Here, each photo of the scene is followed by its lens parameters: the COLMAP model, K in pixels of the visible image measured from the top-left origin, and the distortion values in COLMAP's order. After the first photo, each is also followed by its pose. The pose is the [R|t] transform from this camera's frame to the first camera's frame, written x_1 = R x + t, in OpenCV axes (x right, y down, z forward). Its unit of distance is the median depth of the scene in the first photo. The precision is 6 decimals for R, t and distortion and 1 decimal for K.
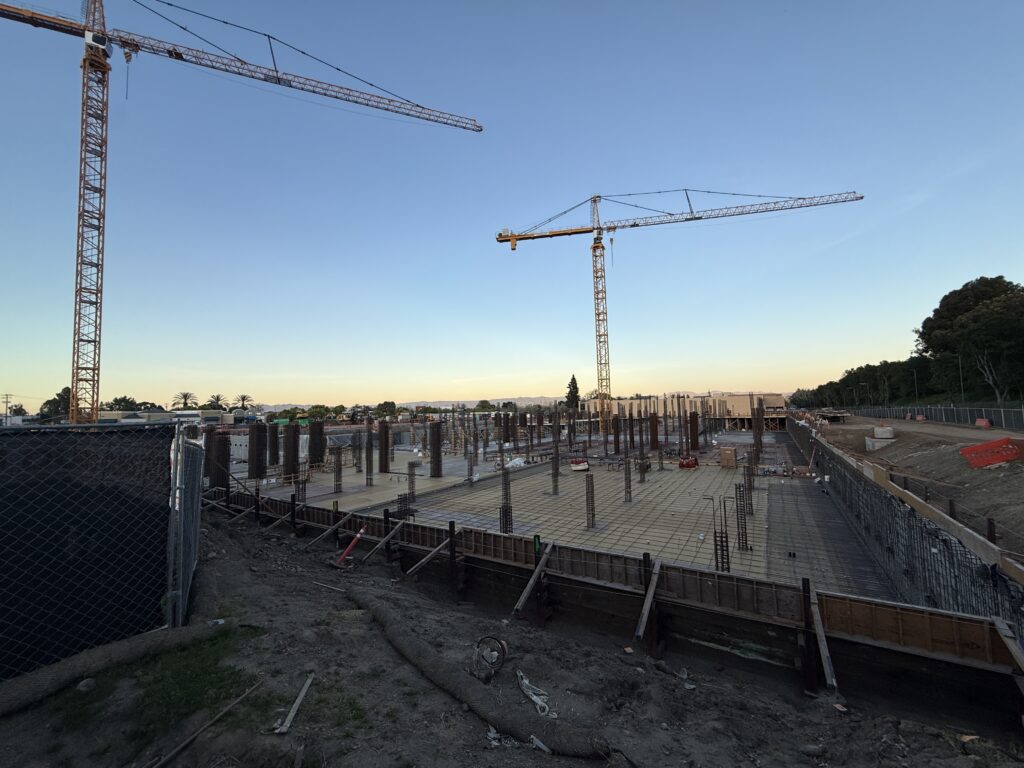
lens RADIAL K [[412.1, 0, 542.7], [0, 412.1, 371.0], [0, 0, 1]] dist [-0.002913, 0.000317]
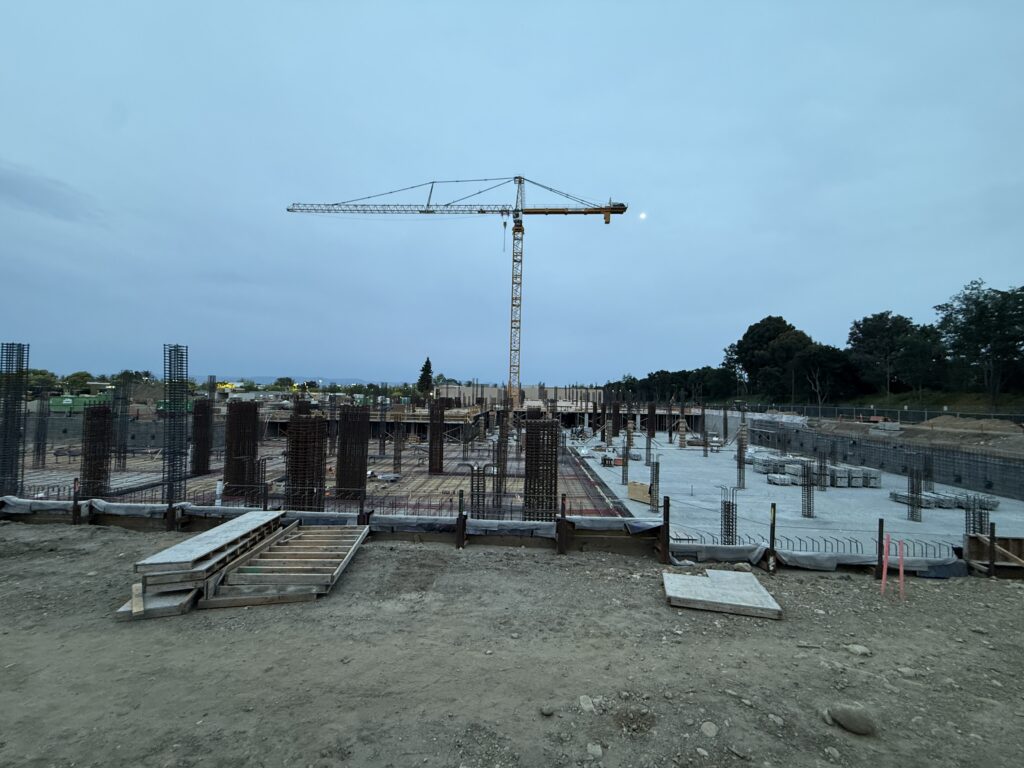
lens RADIAL K [[412.1, 0, 512.2], [0, 412.1, 366.7], [0, 0, 1]] dist [-0.002913, 0.000317]
pose [[0.871999, 0.073826, 0.483908, -0.319718], [-0.087823, 0.996116, 0.006288, 0.012709], [-0.481565, -0.047982, 0.875096, 0.150325]]
